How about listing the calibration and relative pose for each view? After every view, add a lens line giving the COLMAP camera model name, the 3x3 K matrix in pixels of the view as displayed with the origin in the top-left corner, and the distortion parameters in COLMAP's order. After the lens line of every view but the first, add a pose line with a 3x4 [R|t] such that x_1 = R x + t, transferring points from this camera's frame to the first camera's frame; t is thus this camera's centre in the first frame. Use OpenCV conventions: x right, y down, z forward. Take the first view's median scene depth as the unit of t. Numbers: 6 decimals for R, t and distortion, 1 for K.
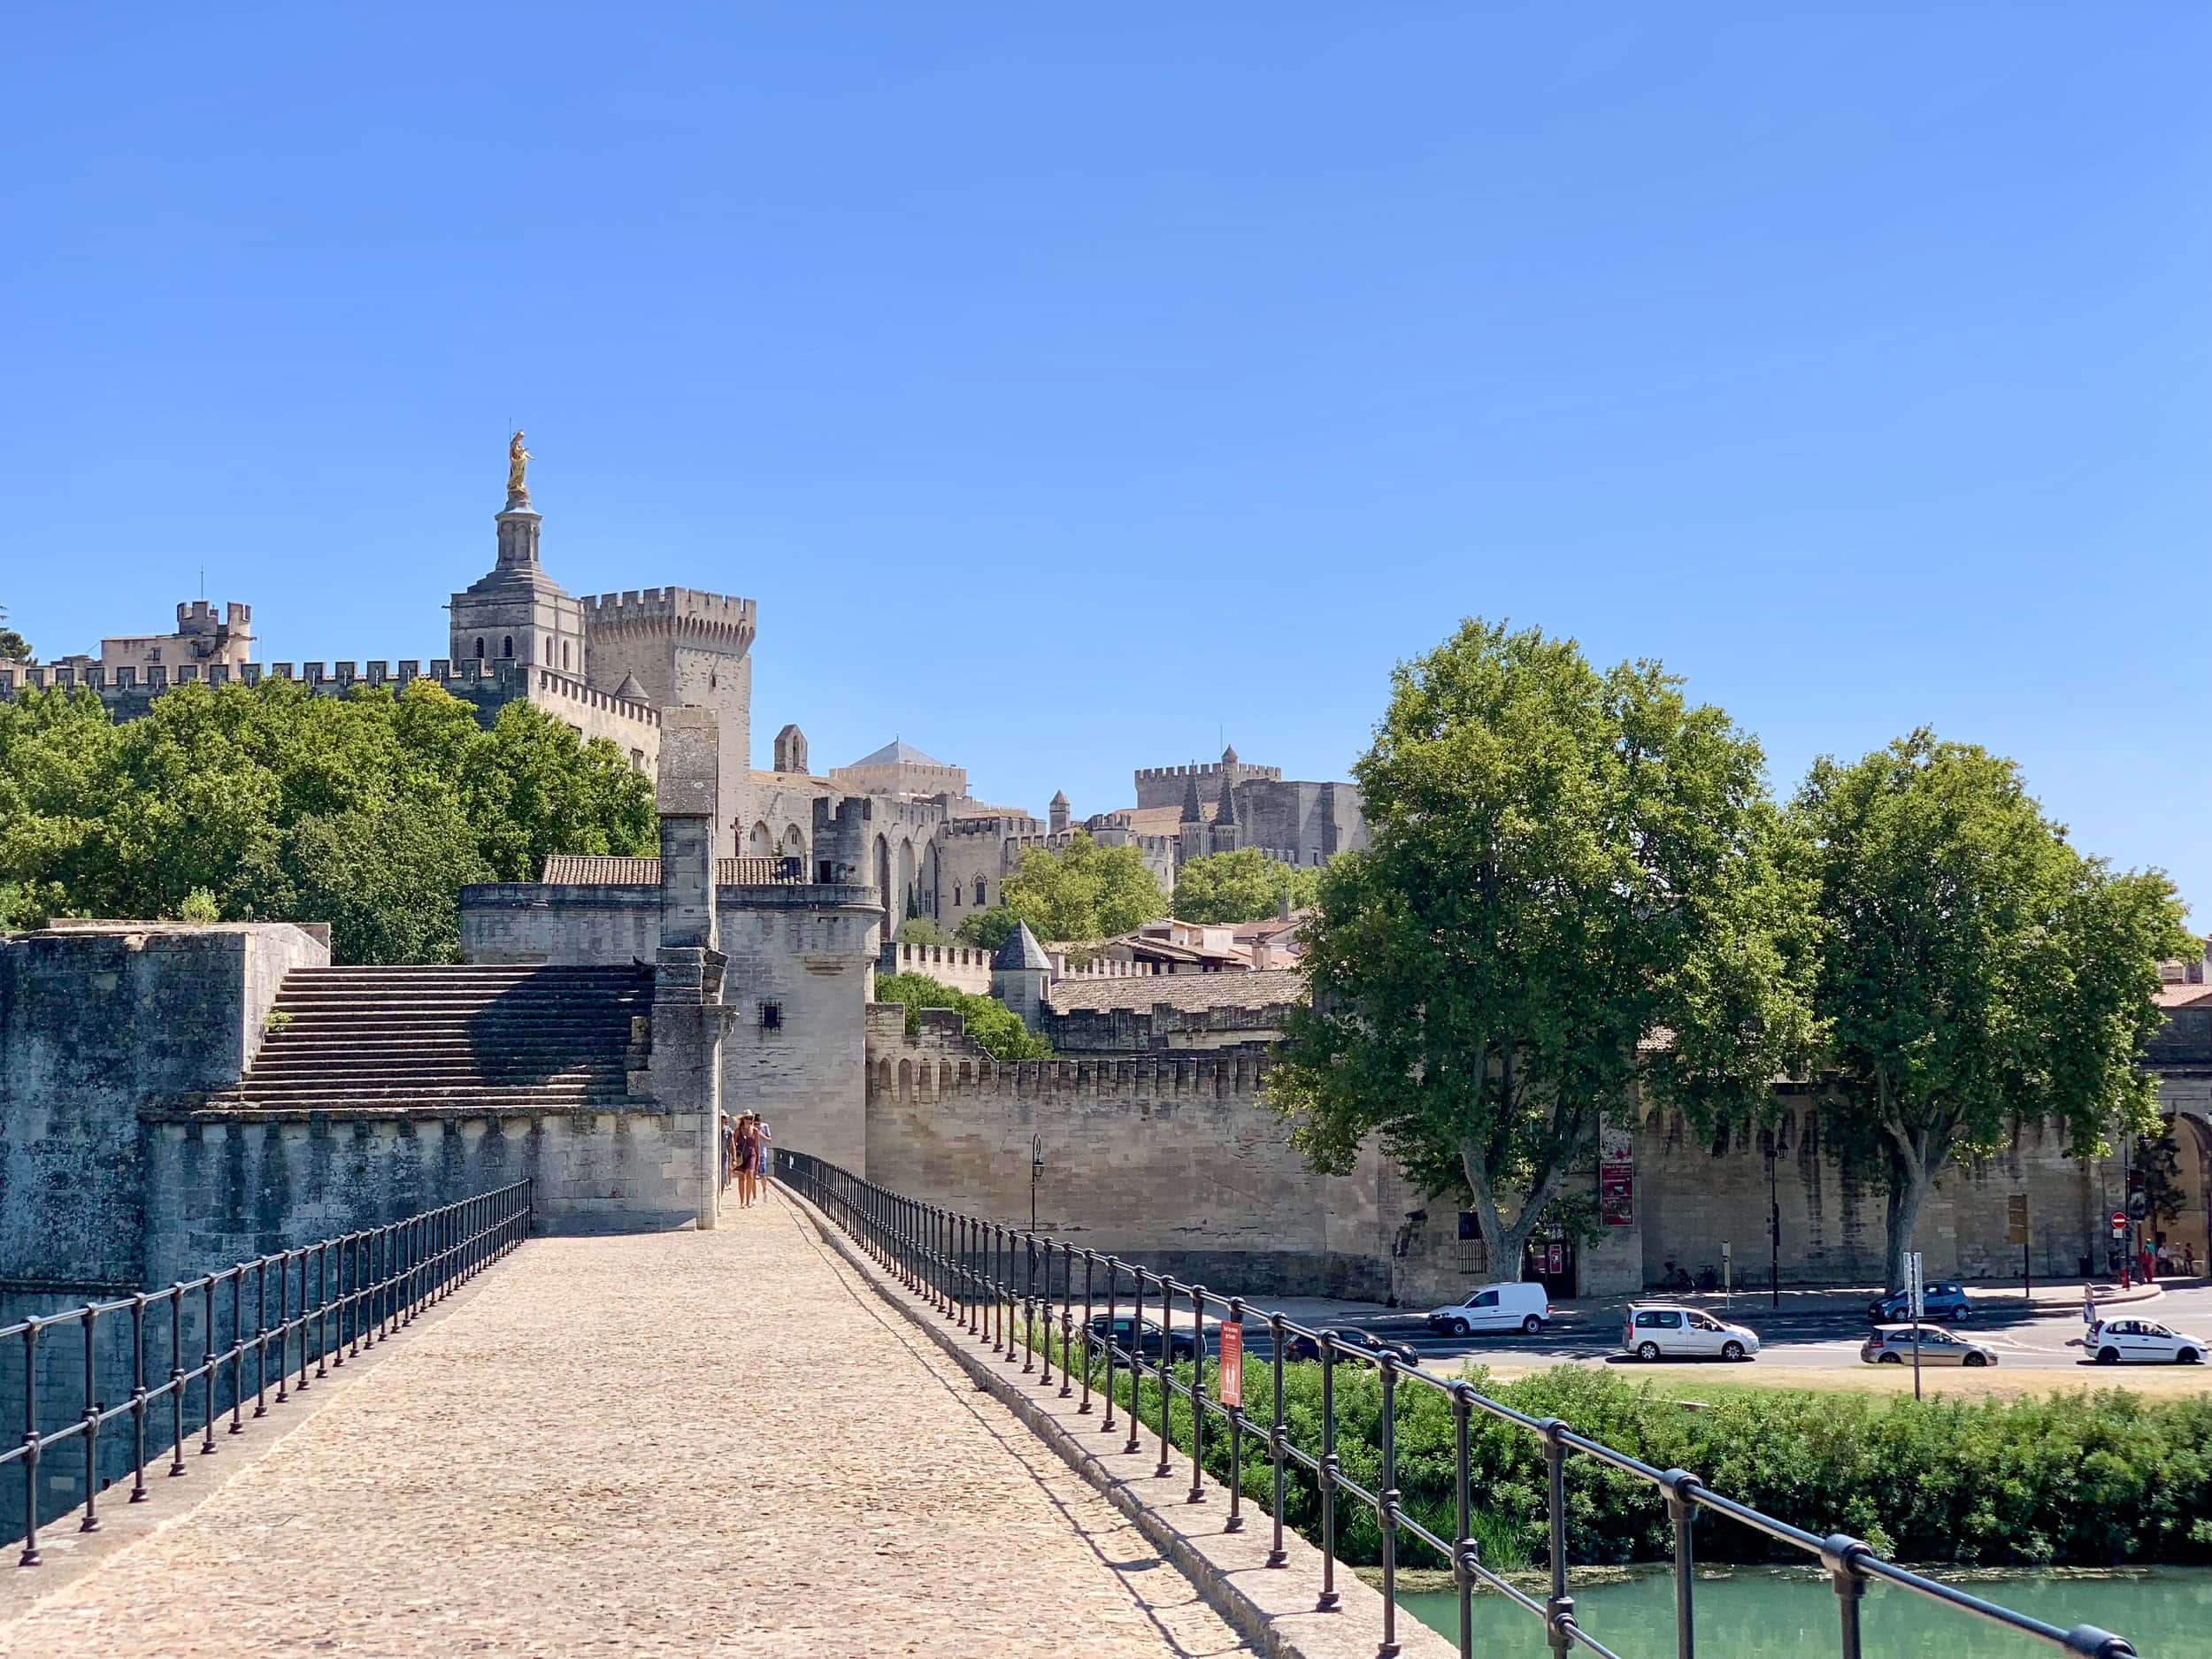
lens RADIAL K [[3569.7, 0, 1106.0], [0, 3569.7, 829.5], [0, 0, 1]] dist [-0.019023, -0.023794]
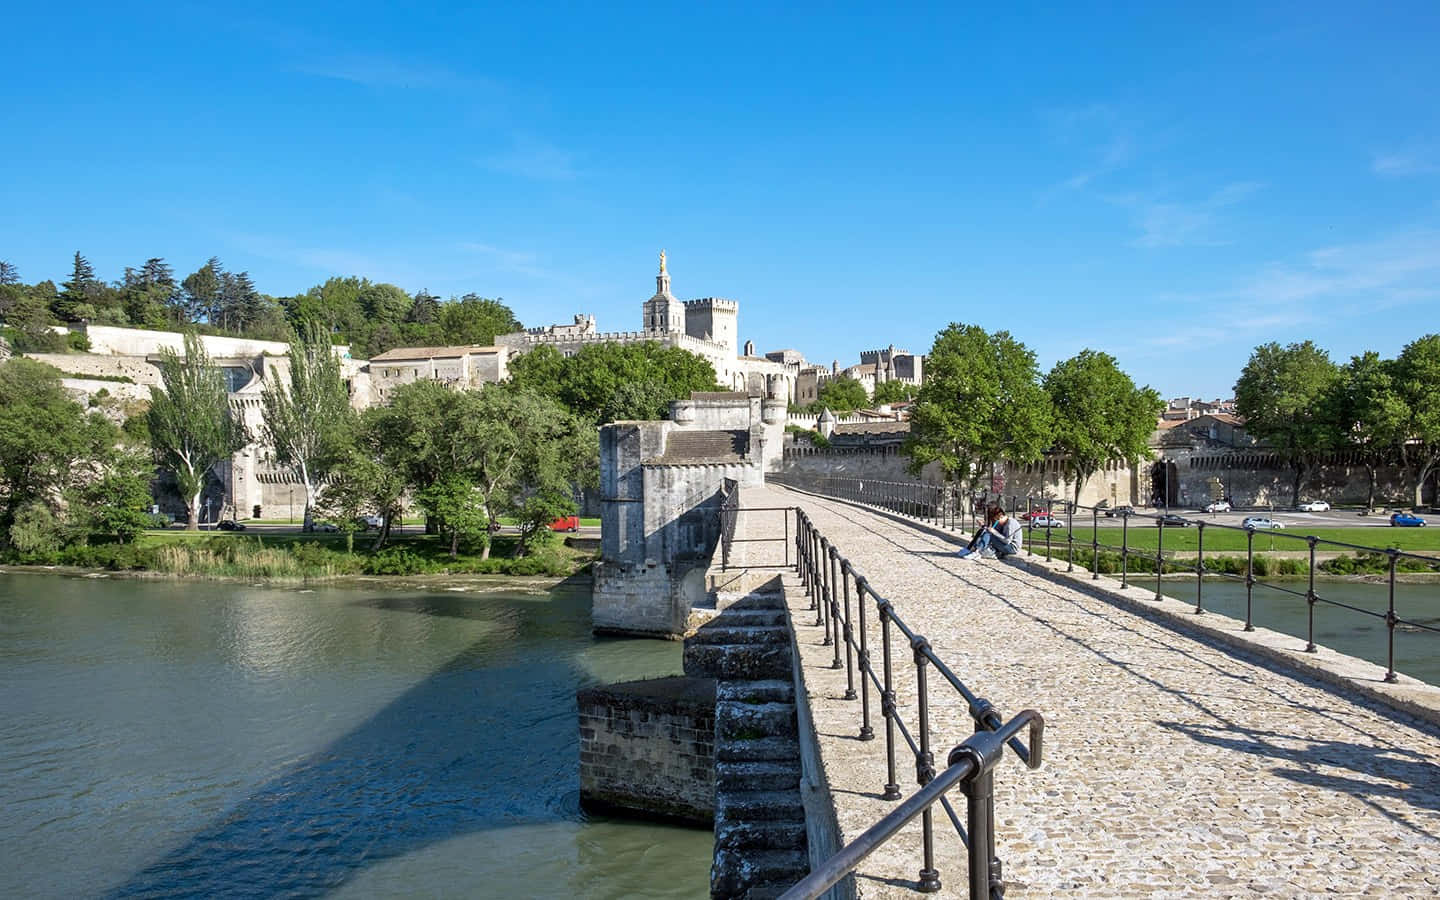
lens RADIAL K [[1313.8, 0, 720.0], [0, 1313.8, 450.0], [0, 0, 1]] dist [-0.008538, -0.002357]
pose [[0.994850, -0.010884, -0.100770, 0.002333], [0.017690, 0.997604, 0.066888, -0.021594], [0.099801, -0.068326, 0.992659, -0.292965]]
